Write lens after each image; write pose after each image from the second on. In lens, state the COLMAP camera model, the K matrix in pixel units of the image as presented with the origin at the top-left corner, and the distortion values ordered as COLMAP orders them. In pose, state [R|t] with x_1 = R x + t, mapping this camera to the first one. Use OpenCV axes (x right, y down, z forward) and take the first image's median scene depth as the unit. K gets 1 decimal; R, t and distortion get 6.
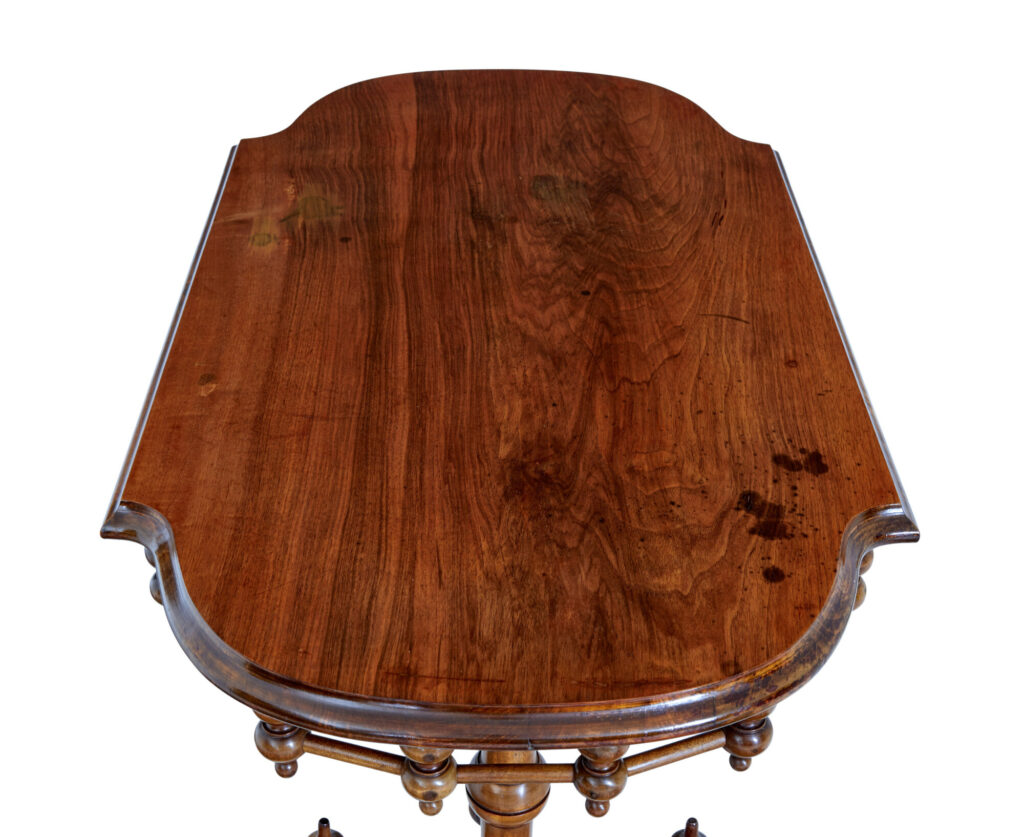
lens RADIAL K [[1358.2, 0, 511.1], [0, 1358.2, 418.6], [0, 0, 1]] dist [-0.012749, 0.000000]
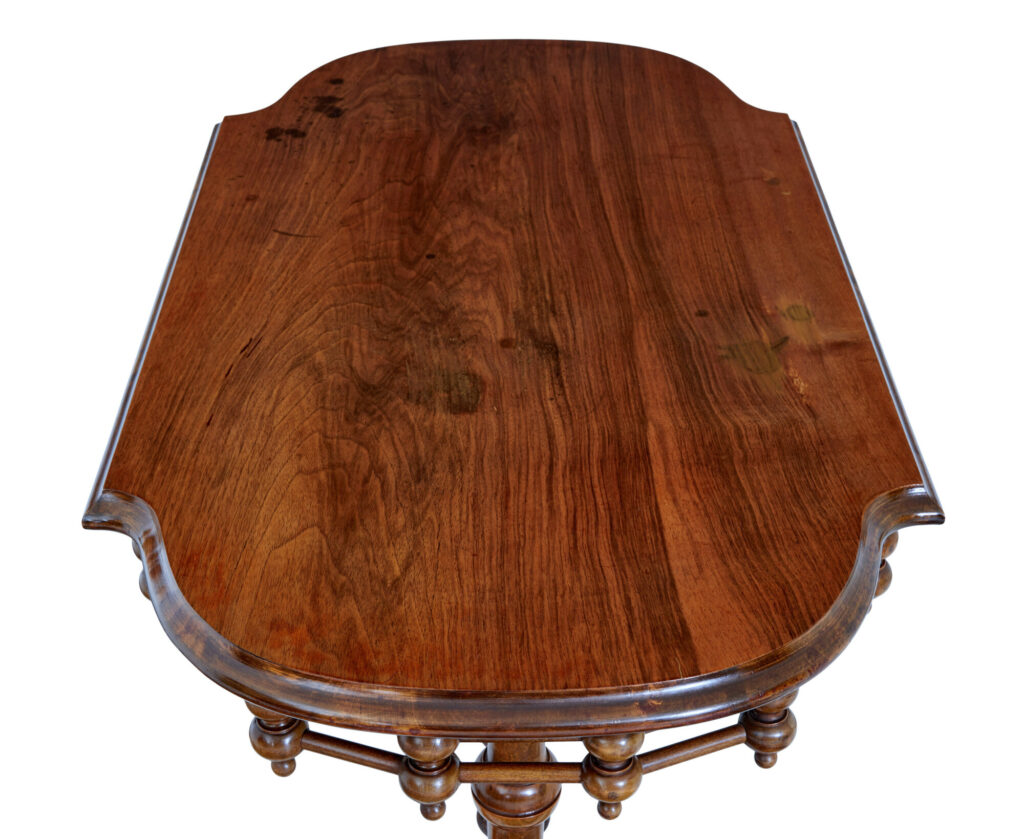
lens RADIAL K [[1521.1, 0, 512.1], [0, 1521.1, 419.4], [0, 0, 1]] dist [-0.000161, 0.000000]
pose [[-0.999744, -0.017498, -0.014335, 0.010790], [-0.018640, 0.278201, 0.960342, -1.084066], [-0.012816, 0.960363, -0.278456, 1.398343]]
